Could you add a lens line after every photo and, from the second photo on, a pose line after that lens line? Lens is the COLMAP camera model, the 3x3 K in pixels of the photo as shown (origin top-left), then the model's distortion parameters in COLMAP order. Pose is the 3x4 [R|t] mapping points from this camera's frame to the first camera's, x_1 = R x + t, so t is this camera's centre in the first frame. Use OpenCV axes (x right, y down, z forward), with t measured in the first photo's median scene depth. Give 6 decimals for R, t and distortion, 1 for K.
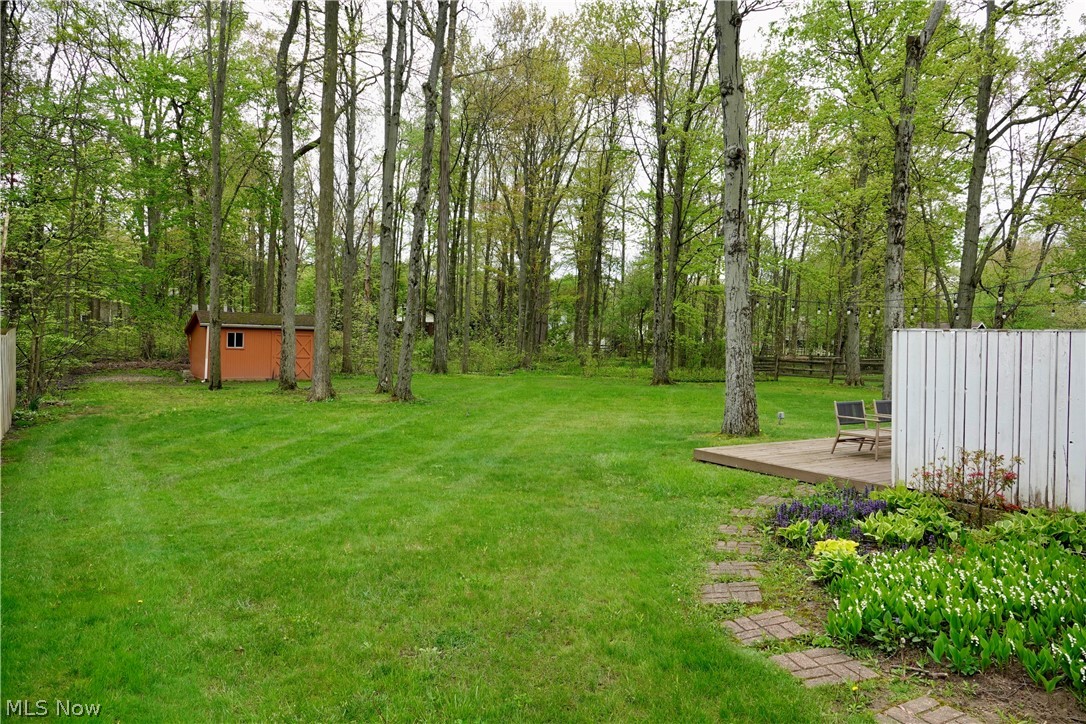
lens RADIAL K [[749.0, 0, 544.5], [0, 749.0, 362.0], [0, 0, 1]] dist [0.007880, 0.001565]
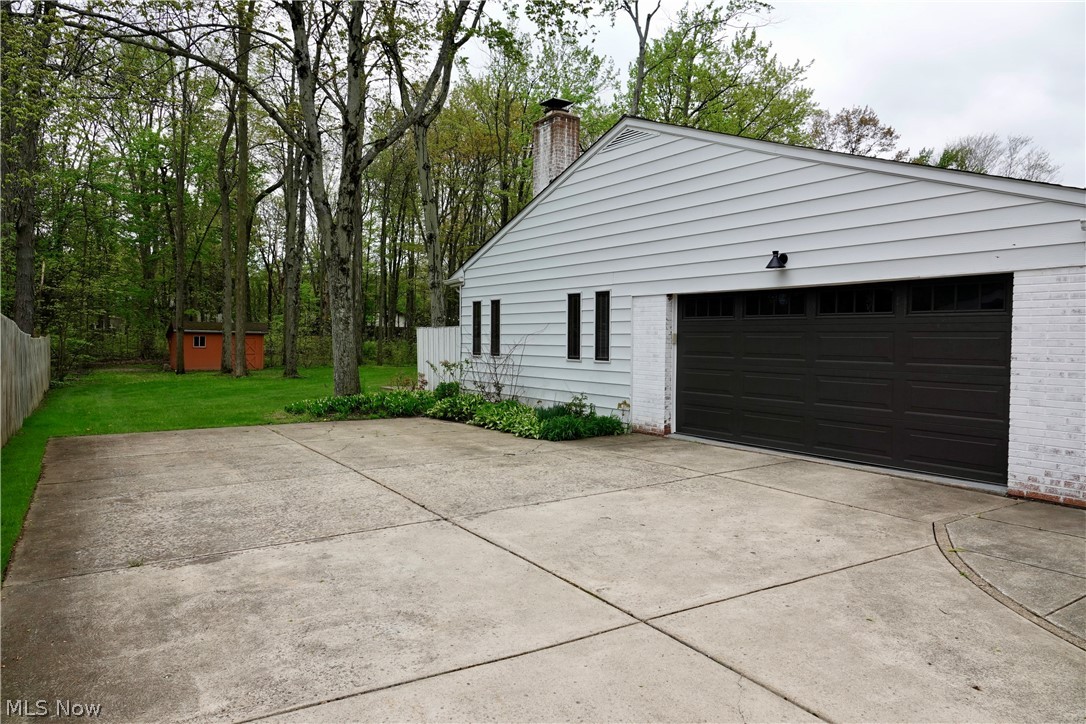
lens RADIAL K [[749.0, 0, 540.6], [0, 749.0, 358.3], [0, 0, 1]] dist [0.007880, 0.001565]
pose [[0.999751, -0.012056, -0.018777, 0.314278], [0.011873, 0.999881, -0.009808, 0.029174], [0.018893, 0.009583, 0.999776, -0.488866]]
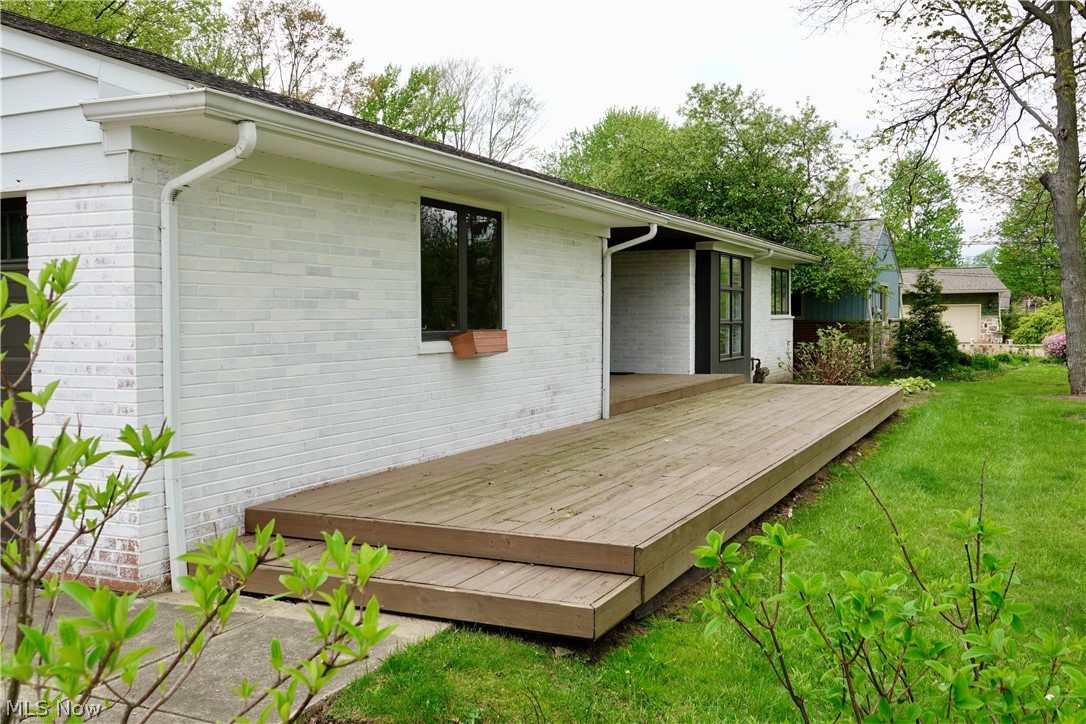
lens RADIAL K [[1028.6, 0, 546.4], [0, 1028.6, 365.2], [0, 0, 1]] dist [0.021643, 0.000000]
pose [[0.854135, -0.054443, 0.517193, 0.484320], [0.044869, 0.998511, 0.031009, 0.031437], [-0.518111, -0.003279, 0.855307, -0.445834]]
